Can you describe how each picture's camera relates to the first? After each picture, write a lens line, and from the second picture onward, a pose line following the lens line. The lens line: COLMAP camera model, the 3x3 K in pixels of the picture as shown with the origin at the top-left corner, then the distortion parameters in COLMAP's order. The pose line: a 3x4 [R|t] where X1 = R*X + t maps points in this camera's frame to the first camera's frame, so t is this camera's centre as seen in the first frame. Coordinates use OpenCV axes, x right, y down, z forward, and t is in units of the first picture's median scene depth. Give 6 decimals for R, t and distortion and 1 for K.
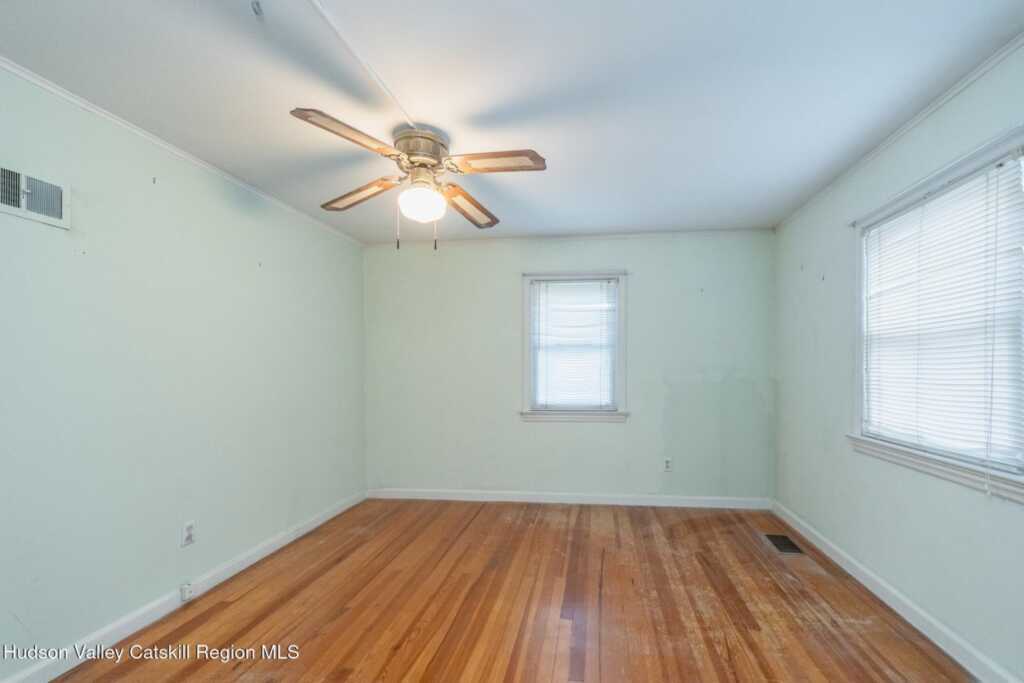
lens RADIAL K [[434.4, 0, 553.7], [0, 434.4, 374.2], [0, 0, 1]] dist [-0.000361, -0.000007]
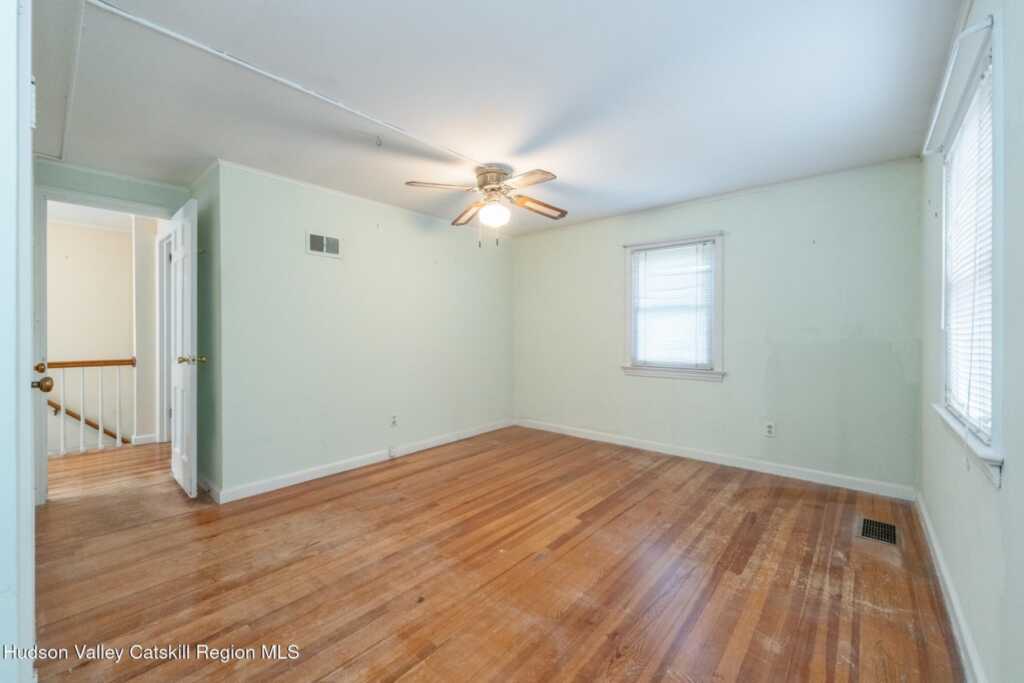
lens RADIAL K [[417.3, 0, 506.2], [0, 417.3, 341.8], [0, 0, 1]] dist [-0.000141, -0.000066]
pose [[0.816937, 0.017622, -0.576457, 0.481912], [-0.012657, 0.999840, 0.012627, 0.018365], [0.576588, -0.003020, 0.817030, -0.120433]]
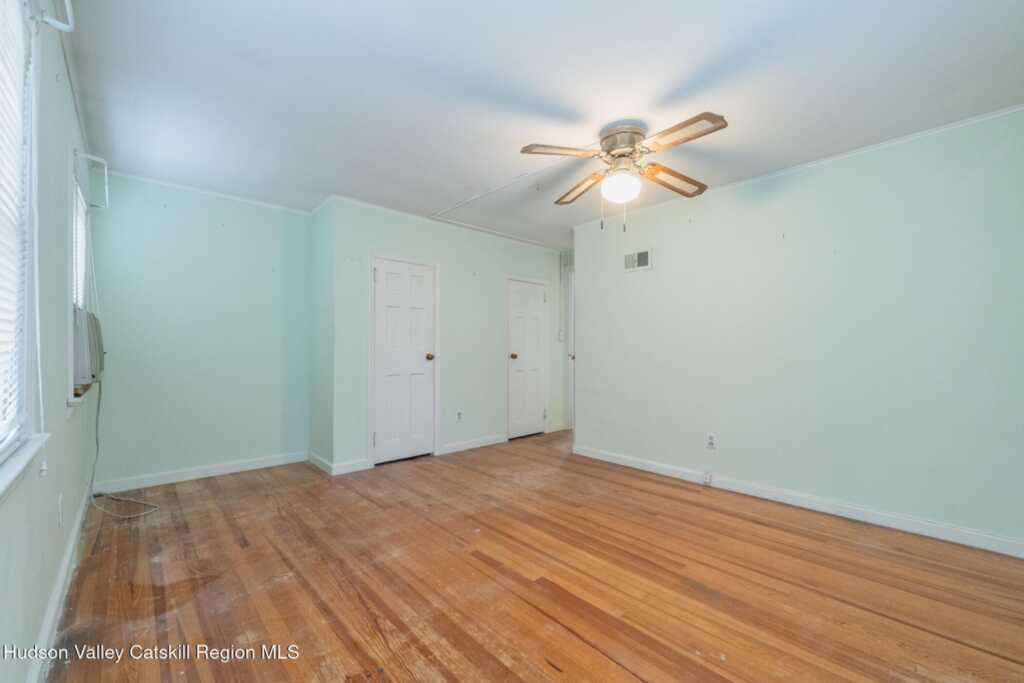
lens RADIAL K [[417.3, 0, 506.2], [0, 417.3, 341.8], [0, 0, 1]] dist [-0.000141, -0.000066]
pose [[-0.670519, -0.007284, -0.741856, 0.664775], [-0.012542, 0.999920, 0.001518, 0.028591], [0.741786, 0.010322, -0.670557, 1.349982]]
